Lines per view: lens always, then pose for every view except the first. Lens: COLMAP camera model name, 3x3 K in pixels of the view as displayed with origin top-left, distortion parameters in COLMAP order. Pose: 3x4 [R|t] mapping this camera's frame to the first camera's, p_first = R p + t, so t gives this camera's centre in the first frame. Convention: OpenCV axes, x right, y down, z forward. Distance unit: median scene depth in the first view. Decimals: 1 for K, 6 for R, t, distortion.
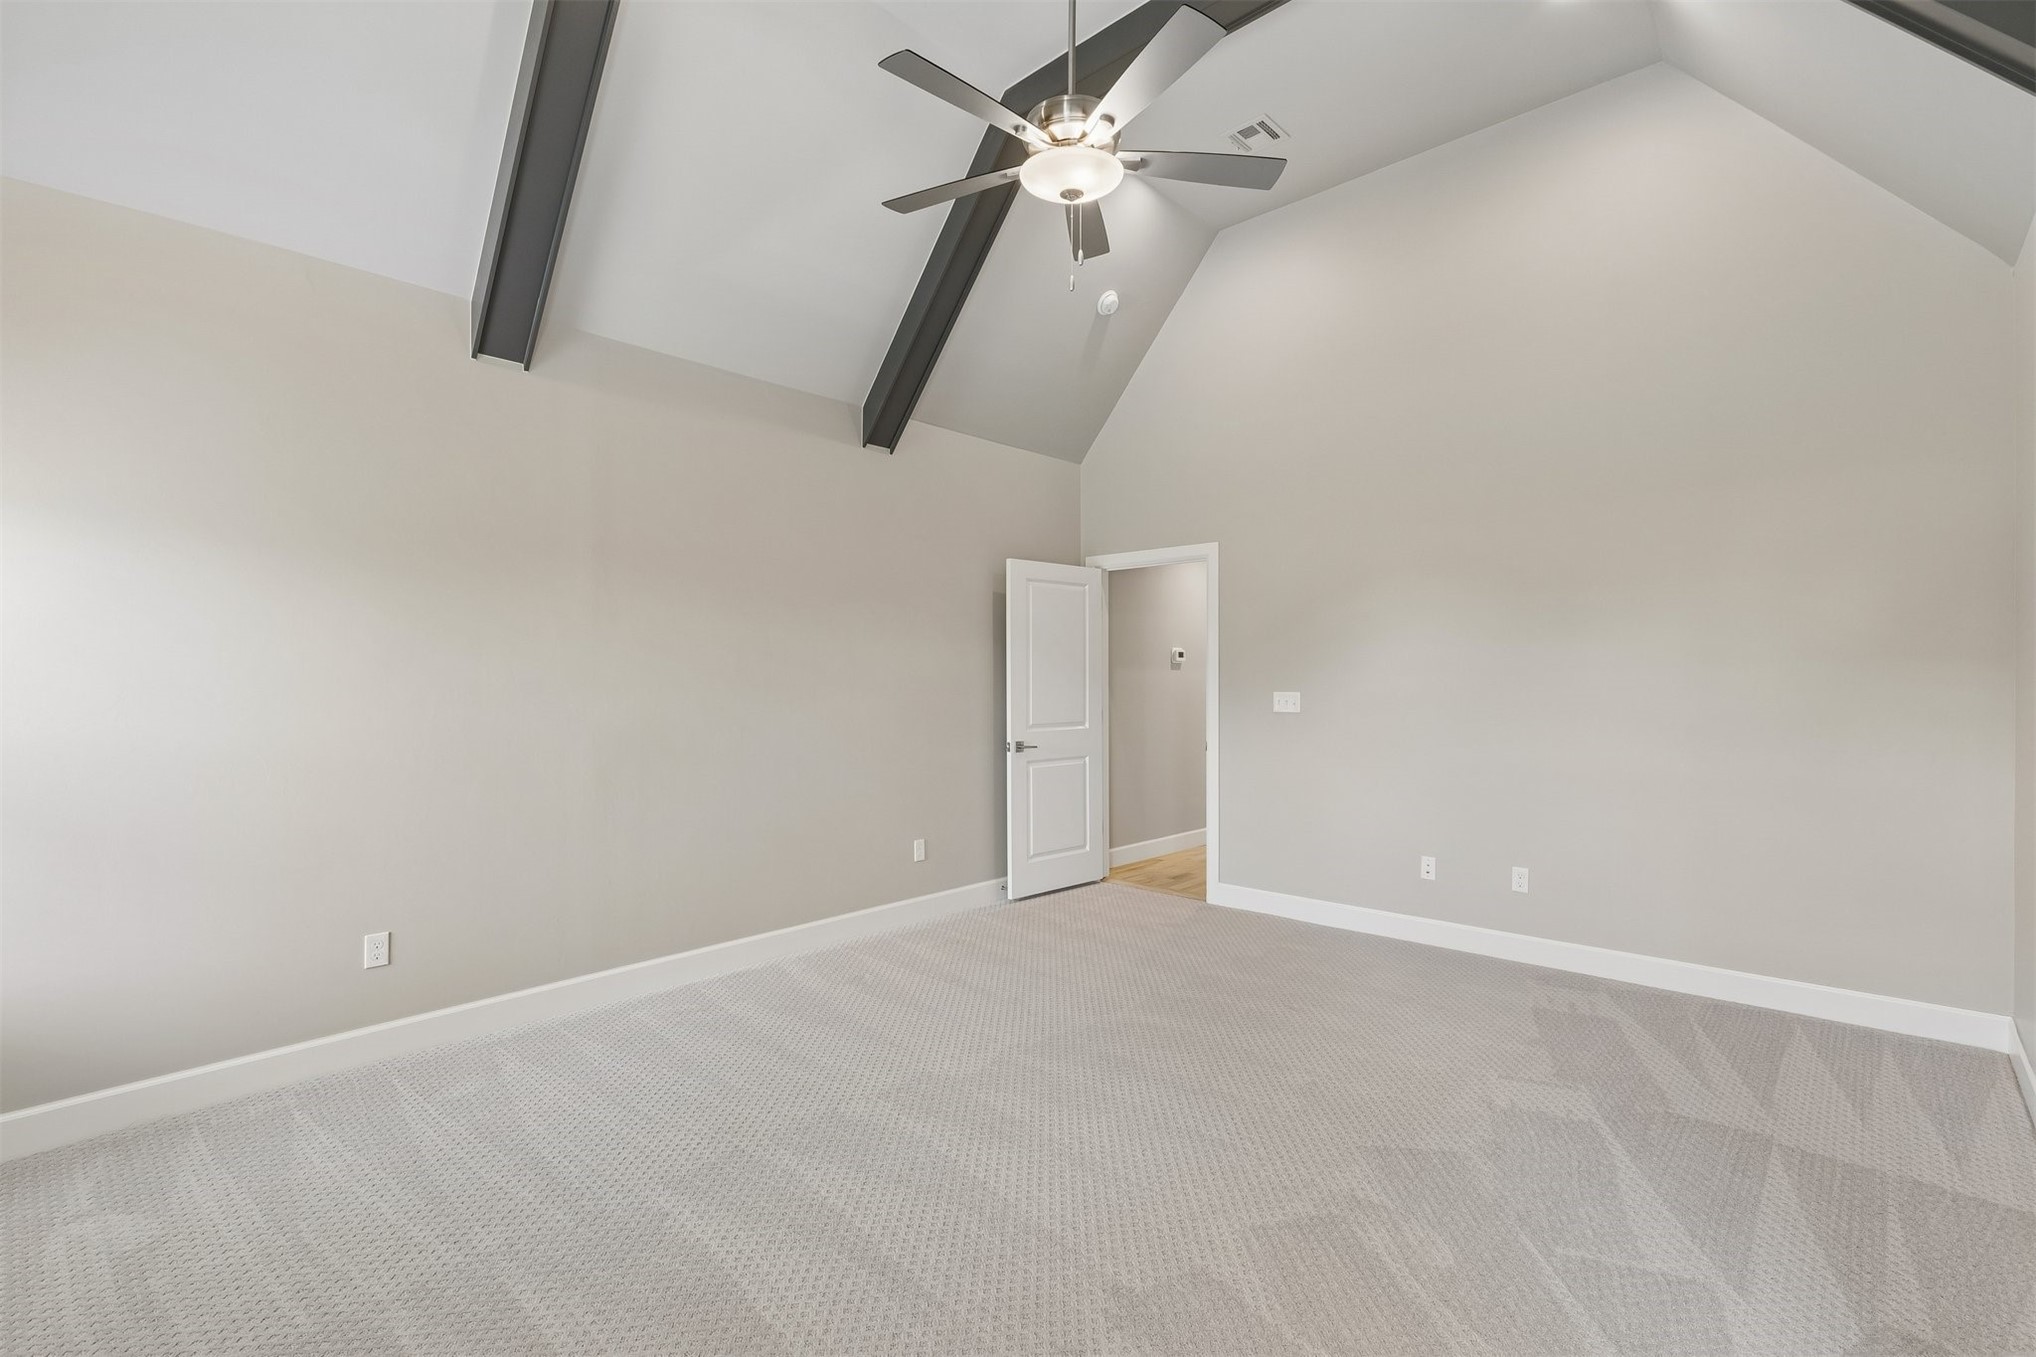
lens RADIAL K [[916.0, 0, 1021.2], [0, 916.0, 675.9], [0, 0, 1]] dist [0.002153, -0.000102]
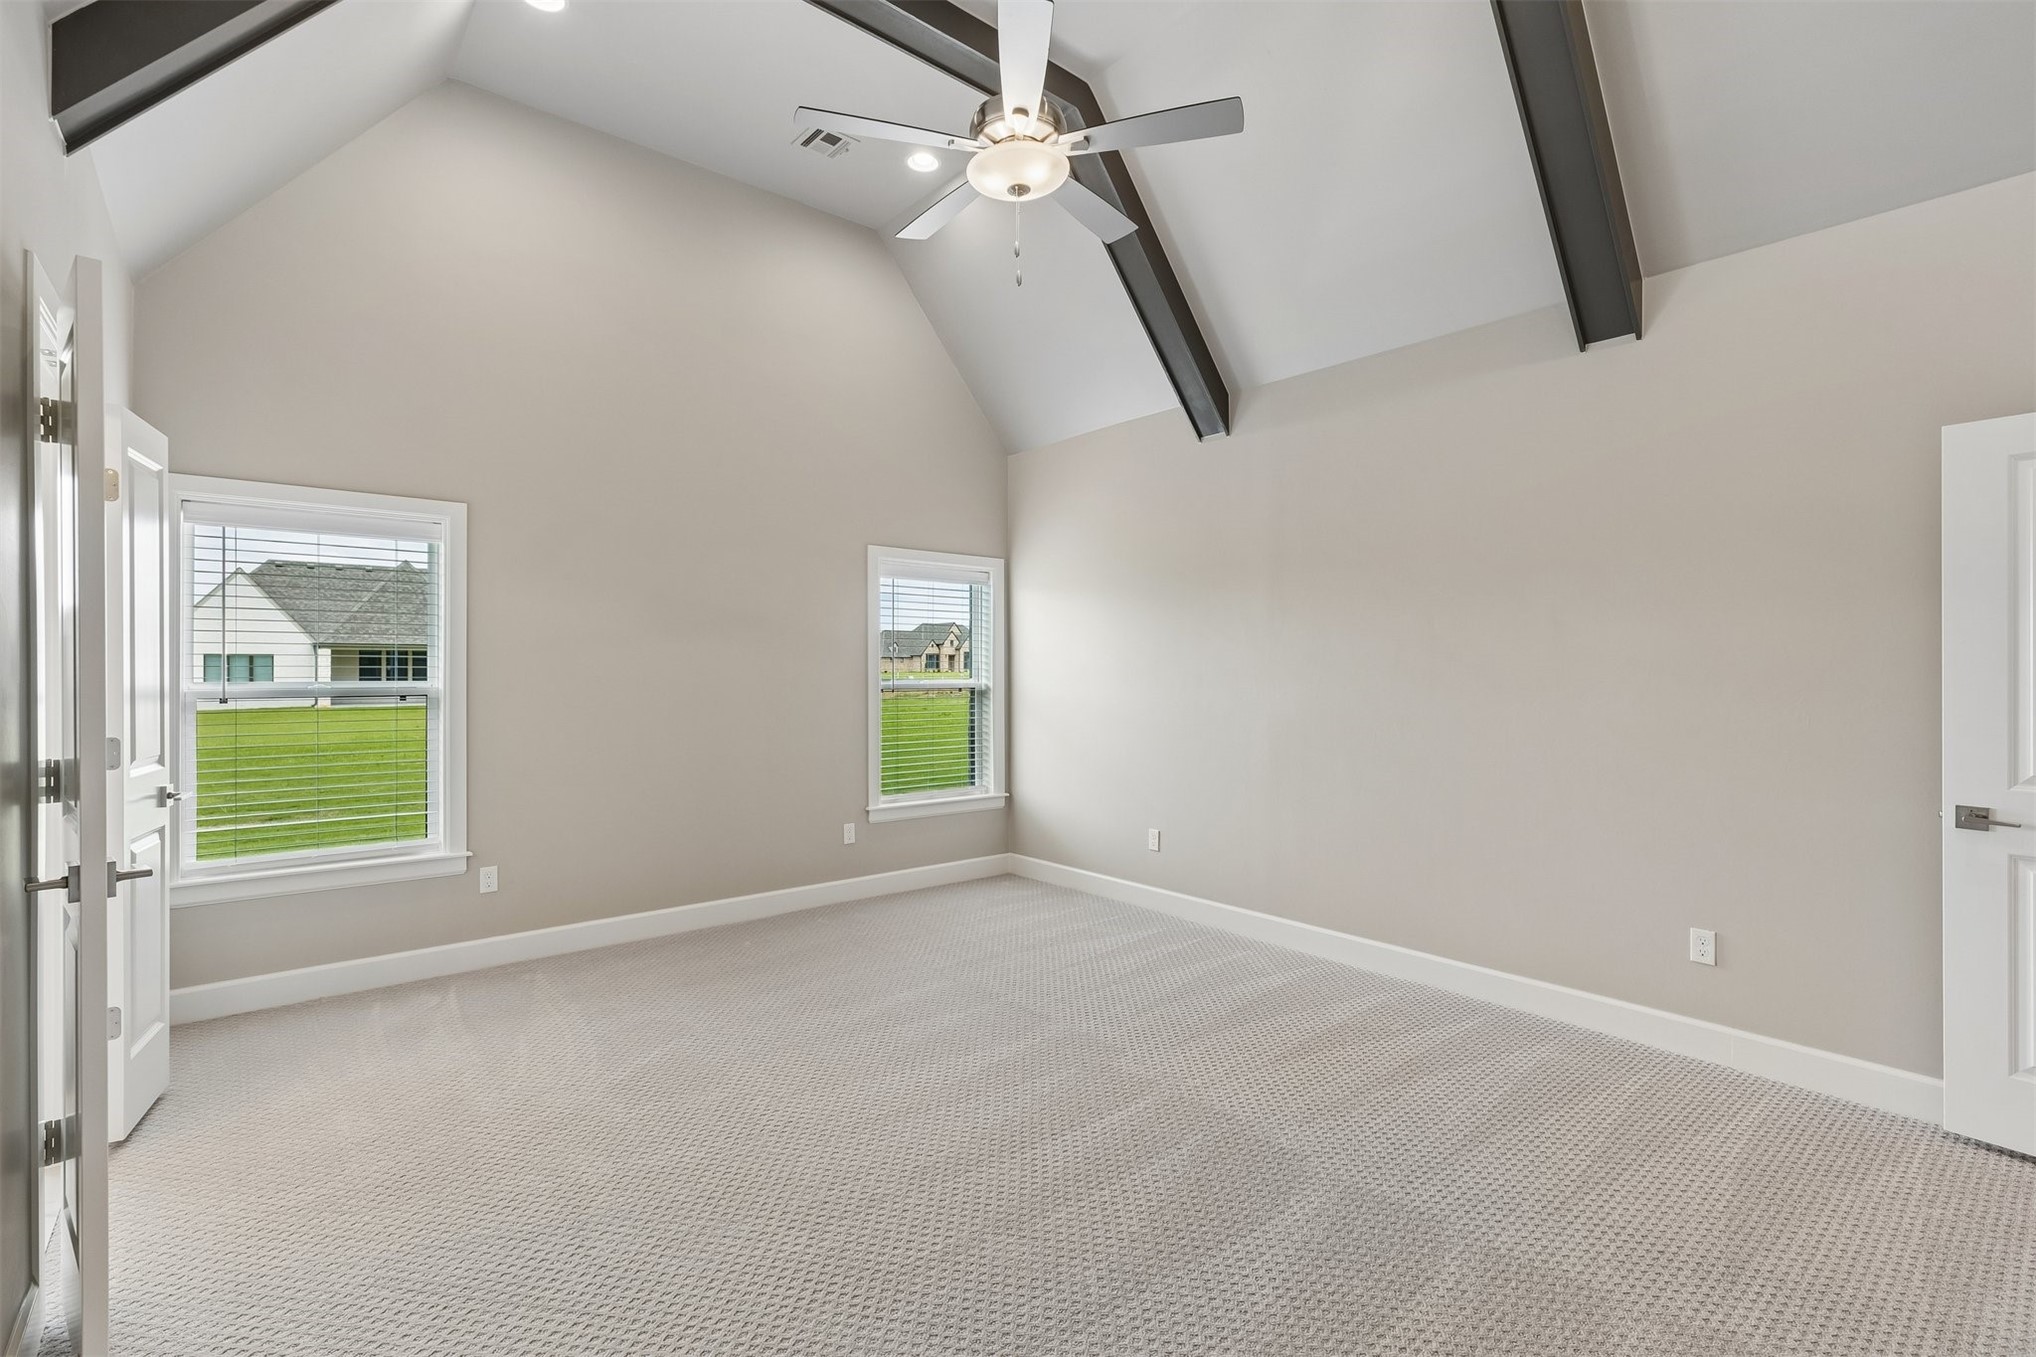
lens RADIAL K [[916.0, 0, 1022.0], [0, 916.0, 674.0], [0, 0, 1]] dist [0.002153, -0.000102]
pose [[-0.122592, 0.008256, -0.992423, 0.568915], [-0.001925, 0.999962, 0.008557, -0.001039], [0.992455, 0.002959, -0.122572, 0.614411]]
